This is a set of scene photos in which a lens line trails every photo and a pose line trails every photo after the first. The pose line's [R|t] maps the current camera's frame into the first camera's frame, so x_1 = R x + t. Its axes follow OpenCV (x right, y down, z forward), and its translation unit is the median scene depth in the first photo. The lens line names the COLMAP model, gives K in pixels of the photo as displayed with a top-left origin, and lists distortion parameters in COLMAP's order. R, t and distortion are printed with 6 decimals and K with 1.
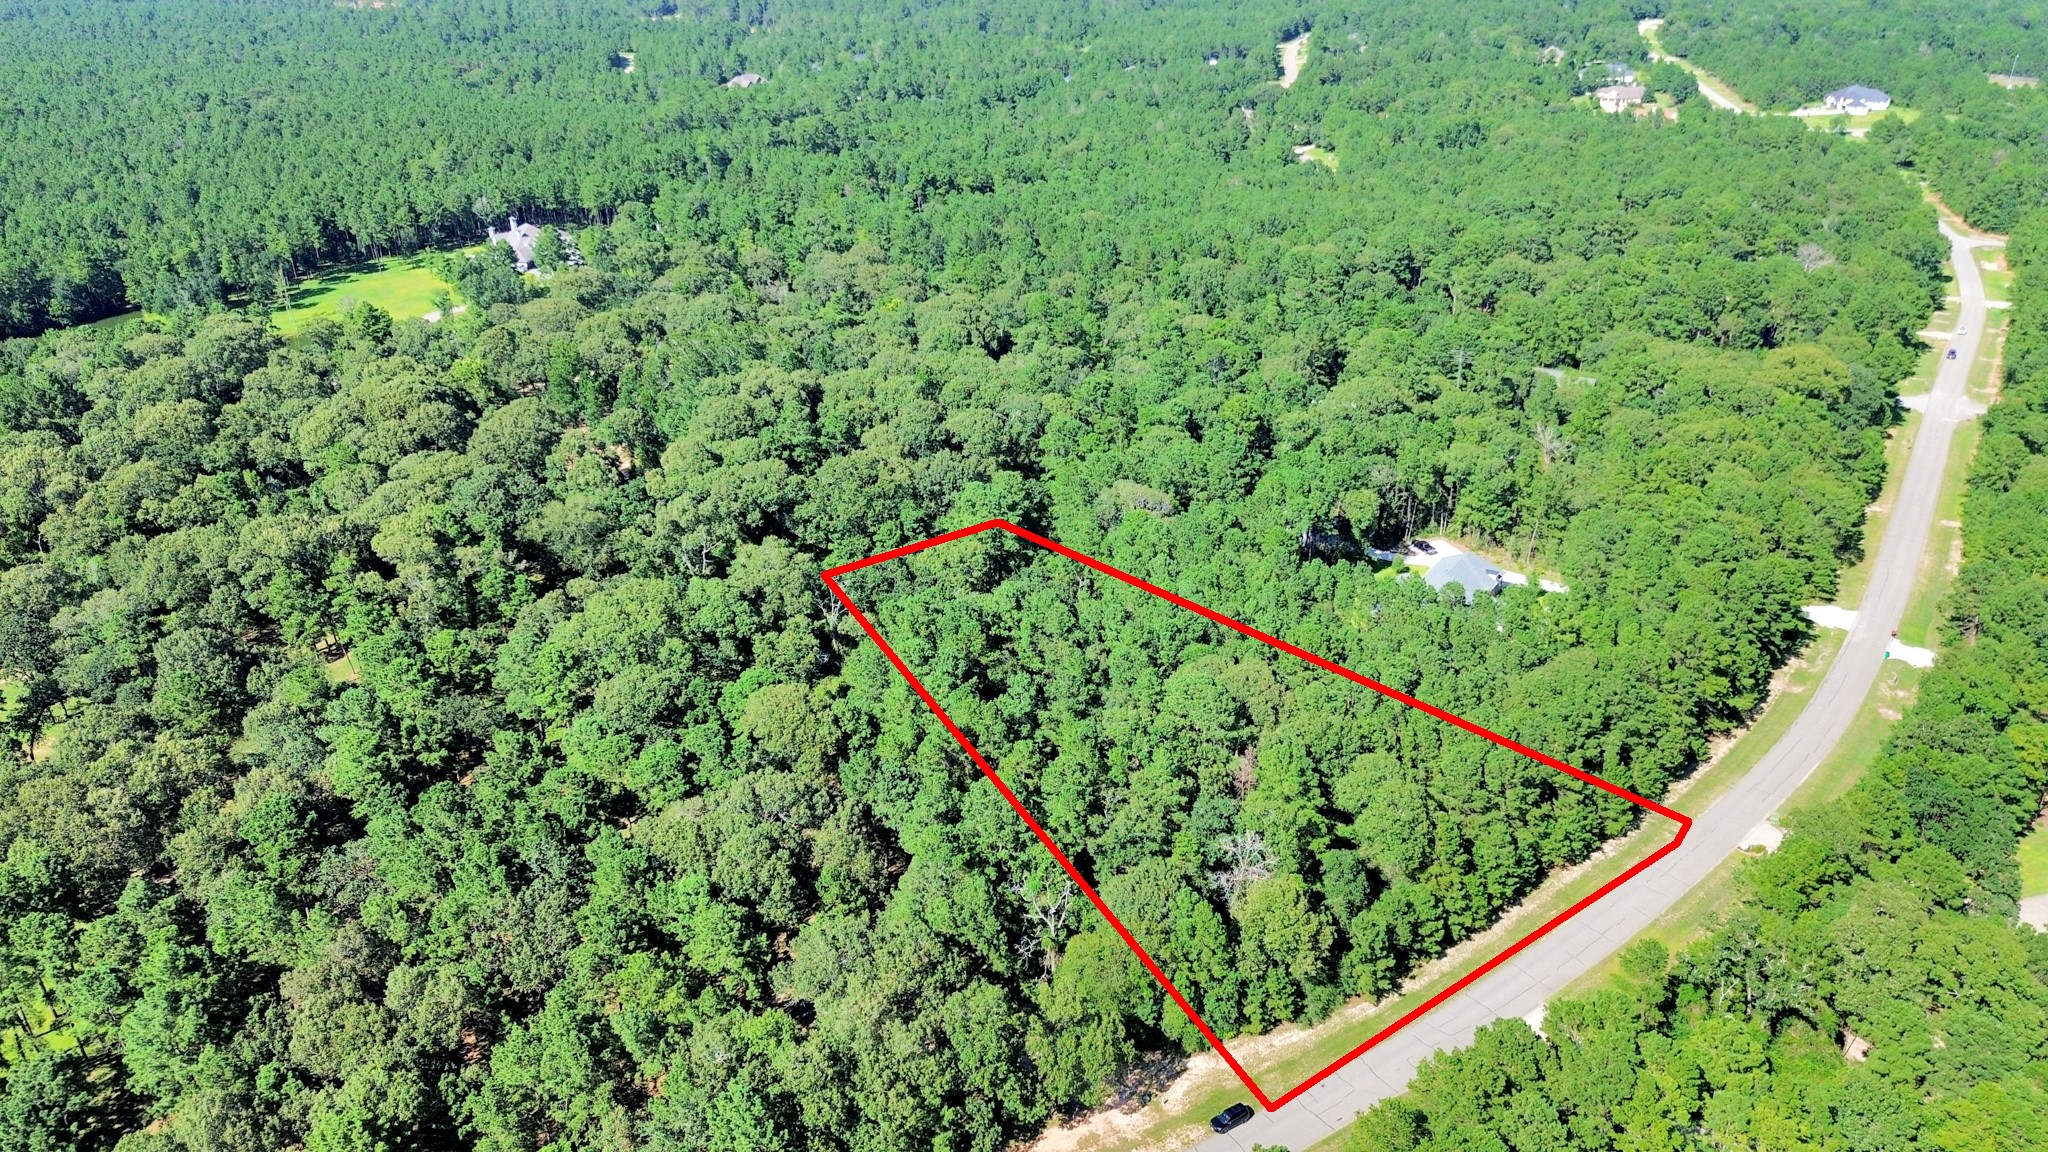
lens RADIAL K [[1466.5, 0, 1004.7], [0, 1466.5, 596.9], [0, 0, 1]] dist [0.066724, -0.065579]
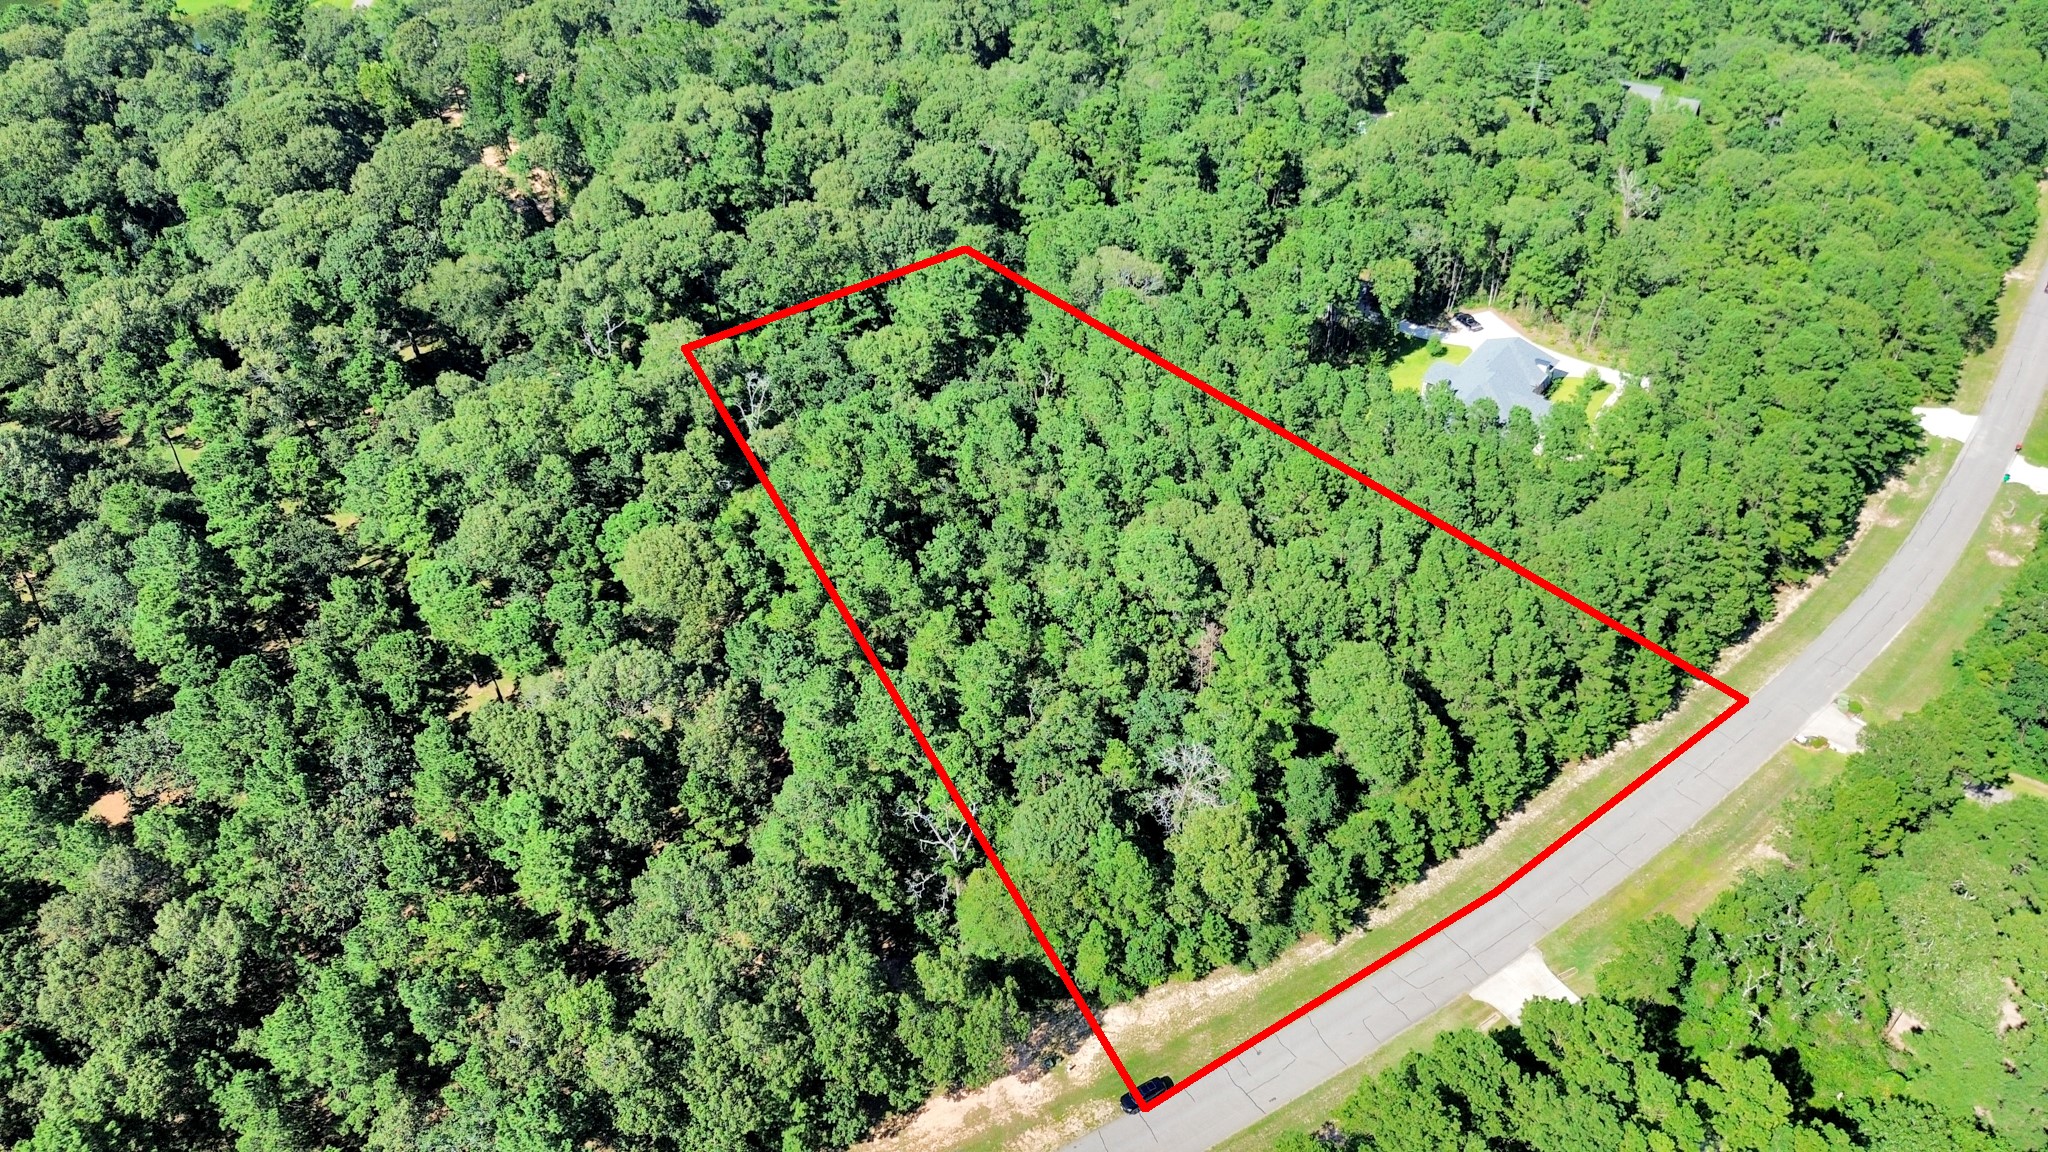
lens RADIAL K [[1466.5, 0, 1004.7], [0, 1466.5, 596.9], [0, 0, 1]] dist [0.066724, -0.065579]
pose [[0.999046, 0.020718, -0.038436, 0.073661], [-0.011803, 0.975629, 0.219108, -0.085331], [0.042039, -0.218446, 0.974943, 0.169022]]
